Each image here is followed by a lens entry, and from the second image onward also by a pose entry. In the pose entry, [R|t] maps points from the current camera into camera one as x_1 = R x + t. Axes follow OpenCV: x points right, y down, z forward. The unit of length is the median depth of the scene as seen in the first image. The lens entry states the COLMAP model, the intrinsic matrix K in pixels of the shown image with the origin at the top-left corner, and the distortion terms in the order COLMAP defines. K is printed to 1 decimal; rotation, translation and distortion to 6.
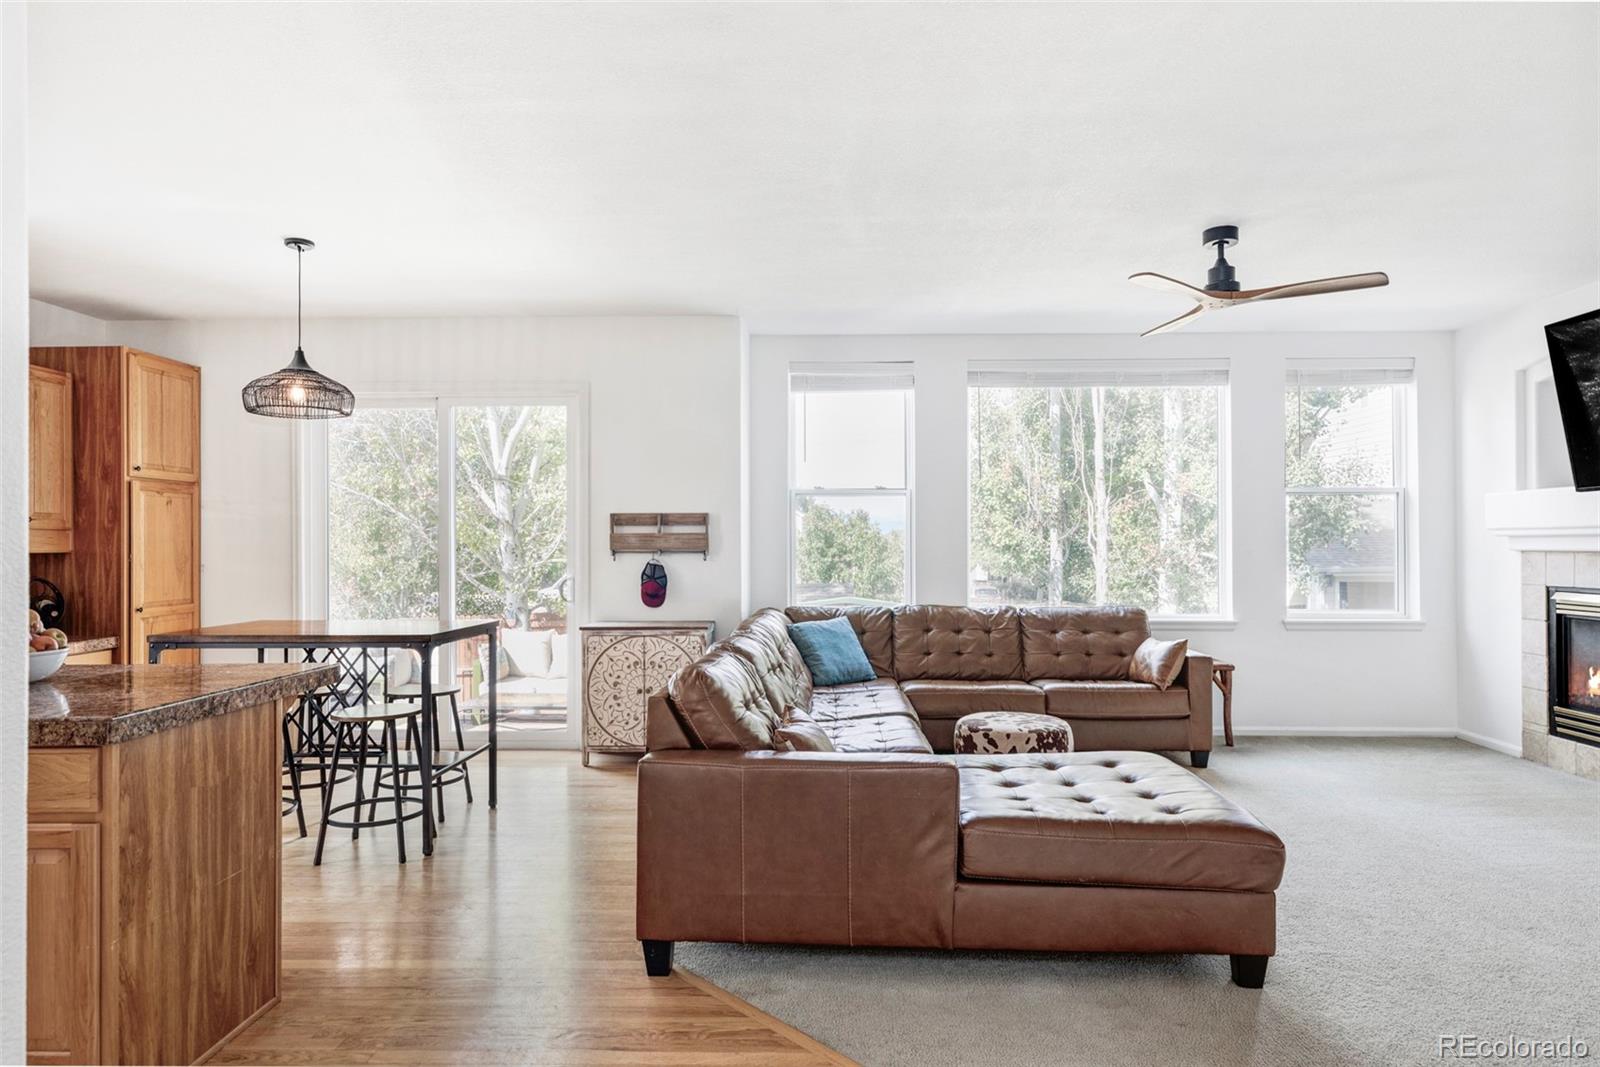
lens RADIAL K [[930.1, 0, 800.9], [0, 930.1, 536.3], [0, 0, 1]] dist [-0.019047, 0.000447]
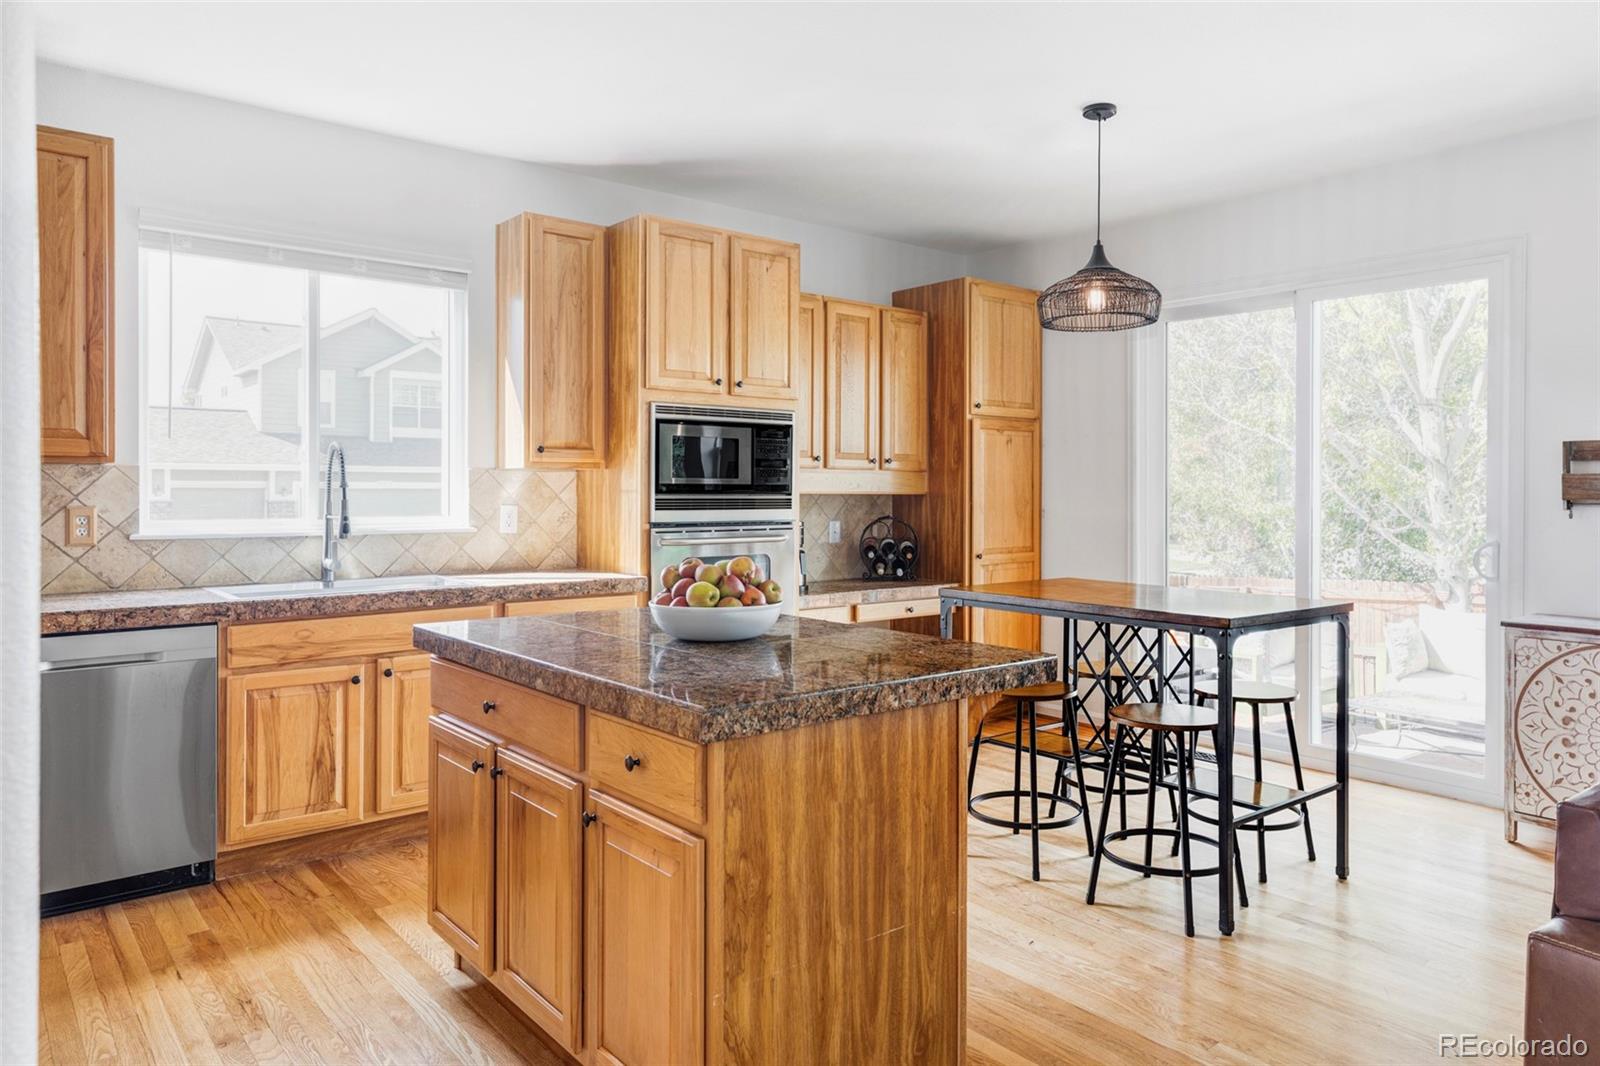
lens RADIAL K [[1067.0, 0, 875.0], [0, 1067.0, 489.6], [0, 0, 1]] dist [0.009762, -0.002125]
pose [[0.686409, 0.008735, -0.727163, -0.001365], [-0.002731, 0.999952, 0.009434, 0.002334], [0.727210, -0.004489, 0.686400, 0.228780]]
